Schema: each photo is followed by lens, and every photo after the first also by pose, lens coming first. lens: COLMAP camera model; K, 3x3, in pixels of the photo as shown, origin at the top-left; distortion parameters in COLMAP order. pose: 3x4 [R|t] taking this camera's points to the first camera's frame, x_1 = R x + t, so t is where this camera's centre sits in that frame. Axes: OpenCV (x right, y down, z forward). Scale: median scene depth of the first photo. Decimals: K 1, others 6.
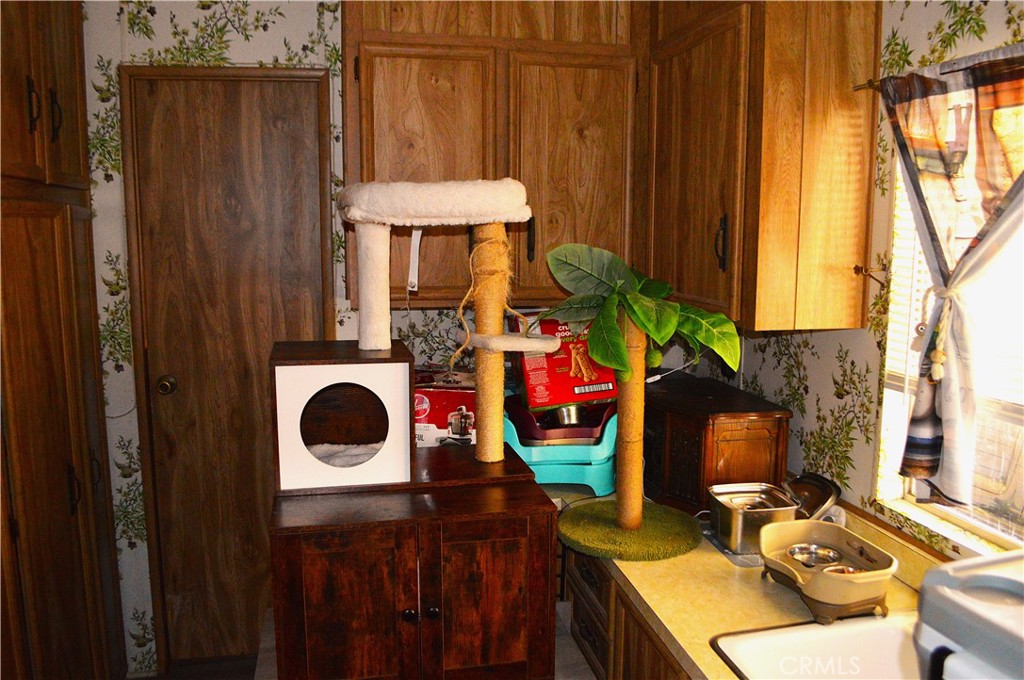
lens RADIAL K [[816.7, 0, 524.2], [0, 816.7, 345.5], [0, 0, 1]] dist [-0.086008, 0.014612]
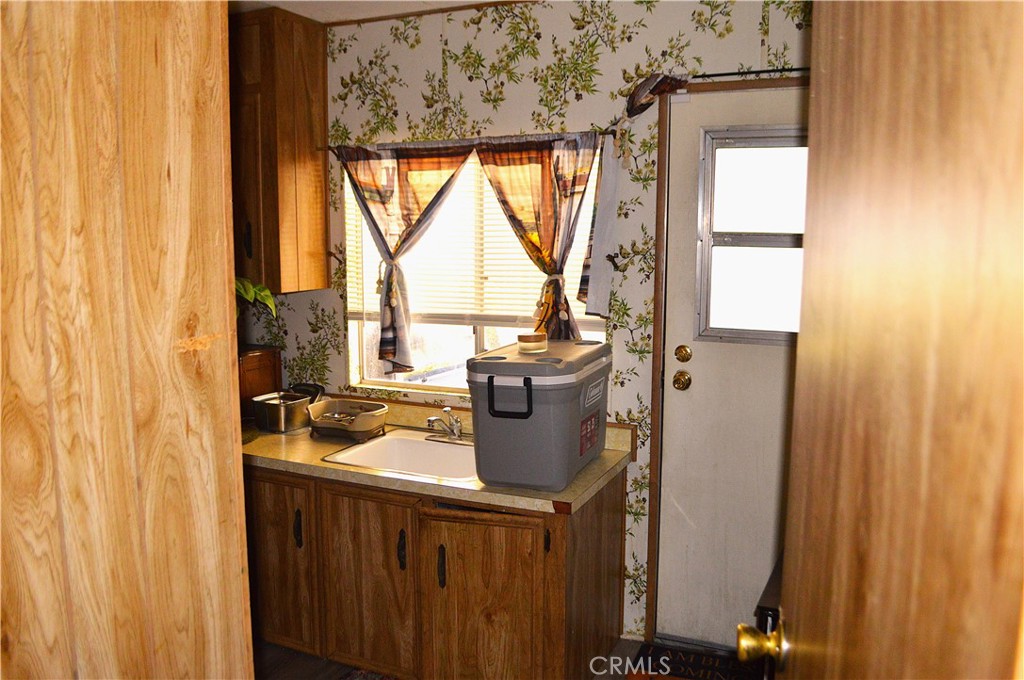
lens RADIAL K [[816.7, 0, 524.2], [0, 816.7, 345.5], [0, 0, 1]] dist [-0.086008, 0.014612]
pose [[0.607911, -0.110094, 0.786336, -0.821160], [0.111647, 0.992354, 0.052624, 0.064427], [-0.786117, 0.055801, 0.615554, -0.451655]]
